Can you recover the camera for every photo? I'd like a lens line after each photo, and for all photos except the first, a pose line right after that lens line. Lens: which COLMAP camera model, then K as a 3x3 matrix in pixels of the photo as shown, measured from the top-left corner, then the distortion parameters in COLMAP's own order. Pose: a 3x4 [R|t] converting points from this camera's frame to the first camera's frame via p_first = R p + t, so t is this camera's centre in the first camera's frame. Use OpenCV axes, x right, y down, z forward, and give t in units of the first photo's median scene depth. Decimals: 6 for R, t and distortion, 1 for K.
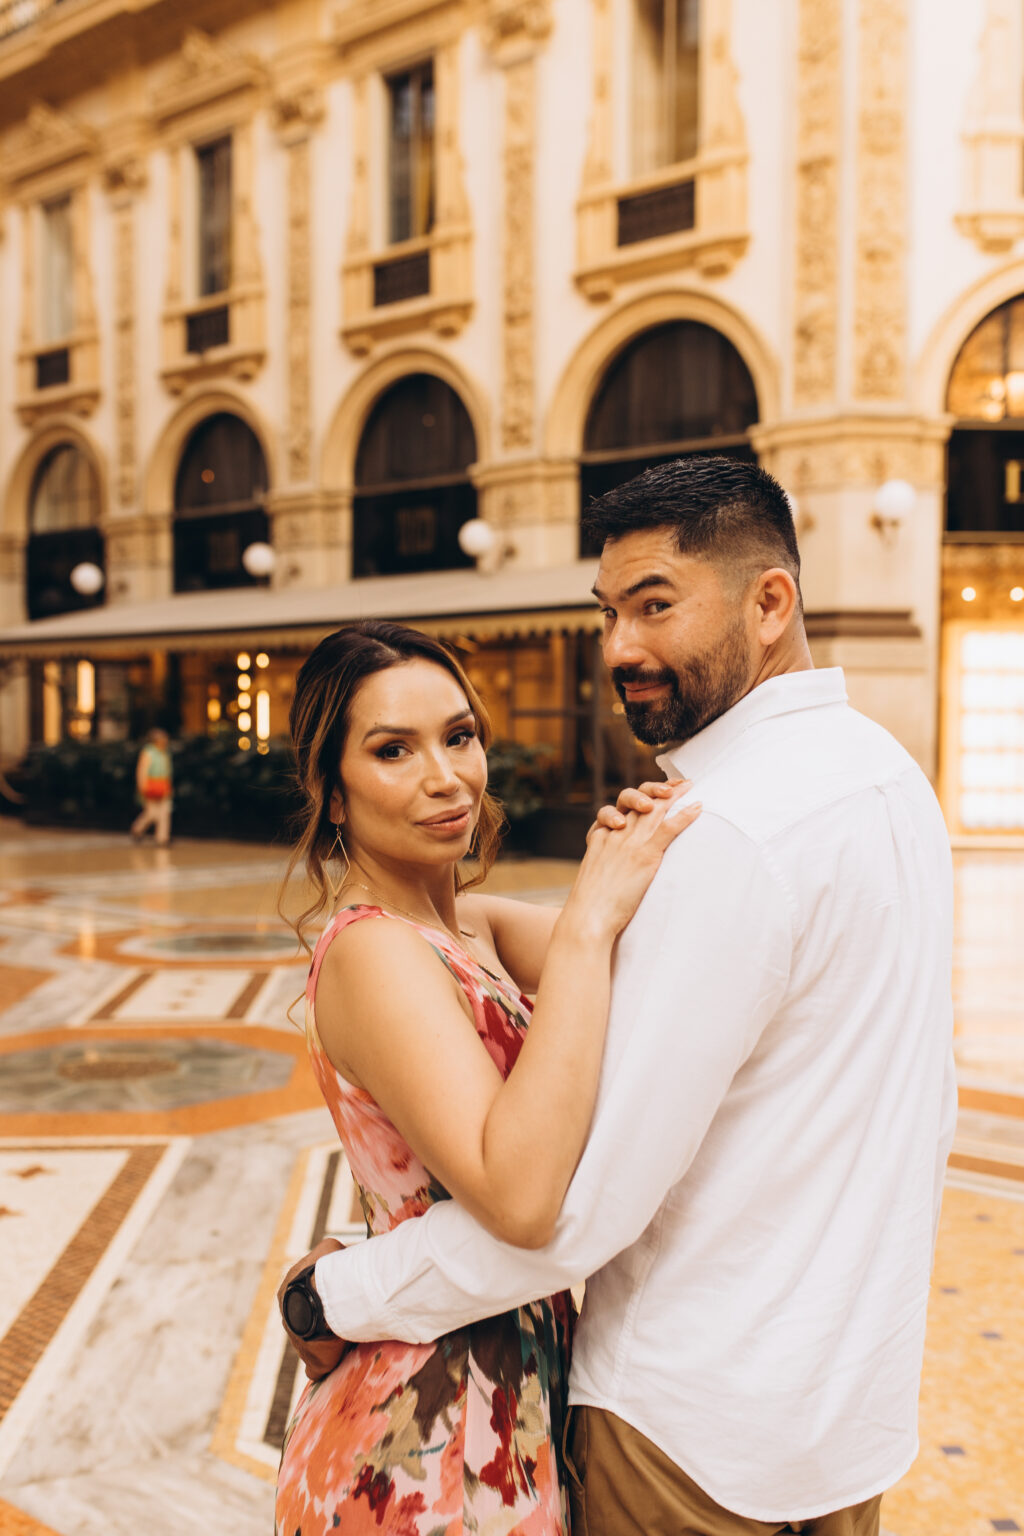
lens RADIAL K [[1507.2, 0, 507.0], [0, 1507.2, 769.2], [0, 0, 1]] dist [0.074285, -0.135481]
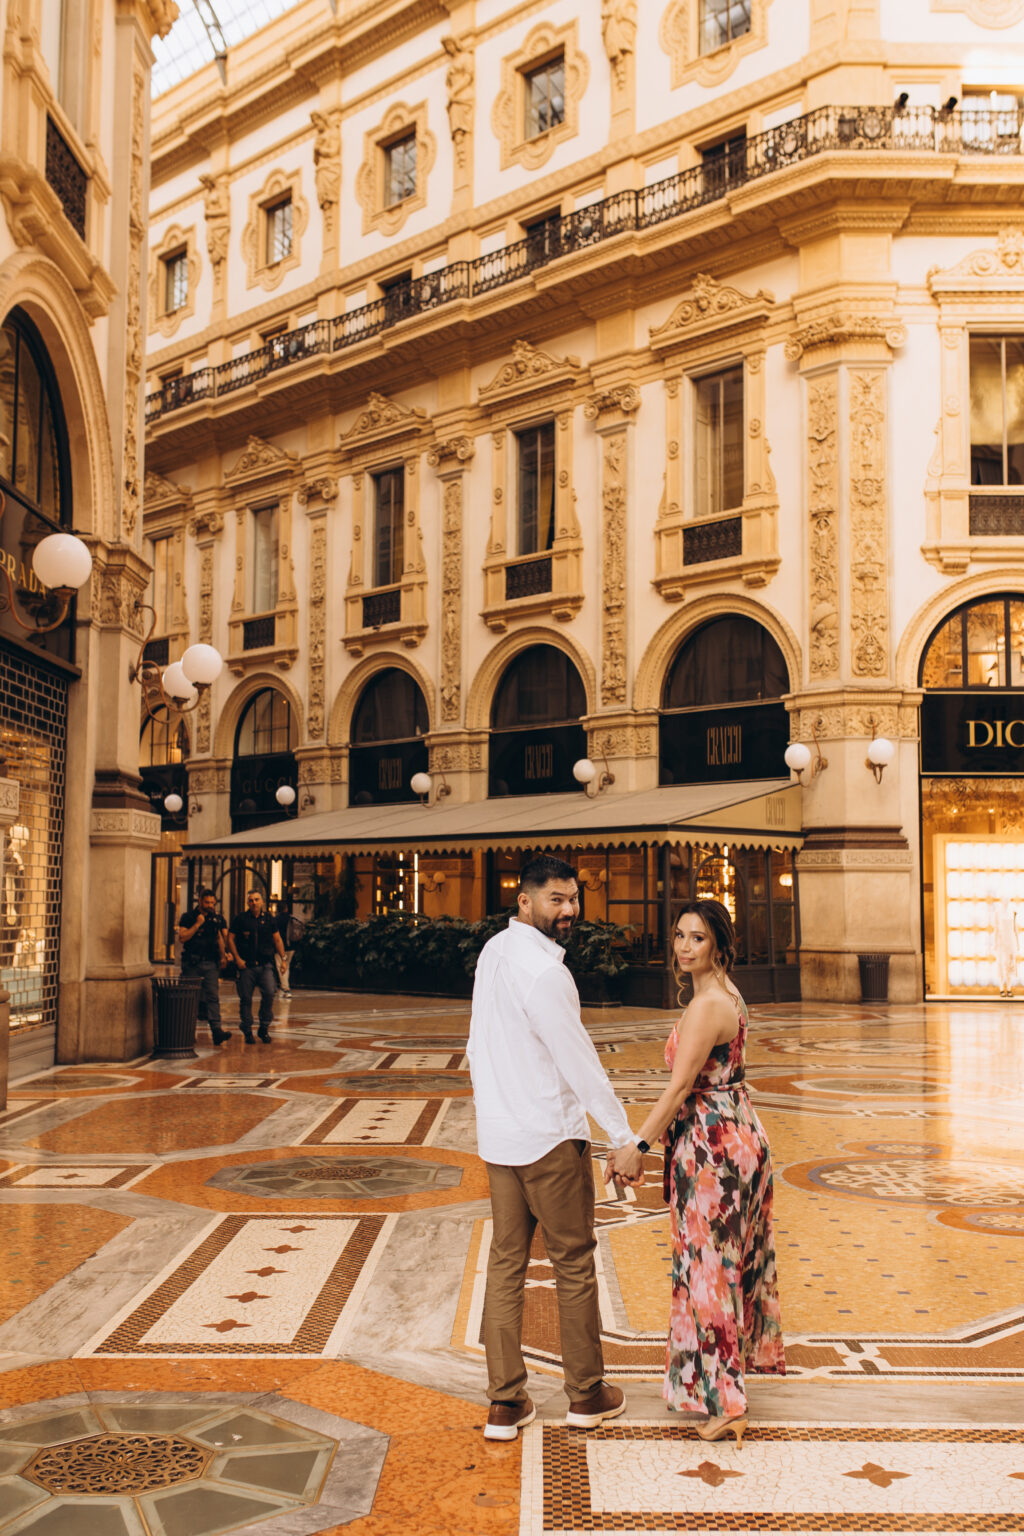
lens RADIAL K [[1507.2, 0, 507.0], [0, 1507.2, 769.2], [0, 0, 1]] dist [0.074285, -0.135481]
pose [[0.997076, -0.006432, -0.076143, 0.013120], [-0.002613, 0.992998, -0.118102, 0.005545], [0.076370, 0.117955, 0.990078, -0.327955]]
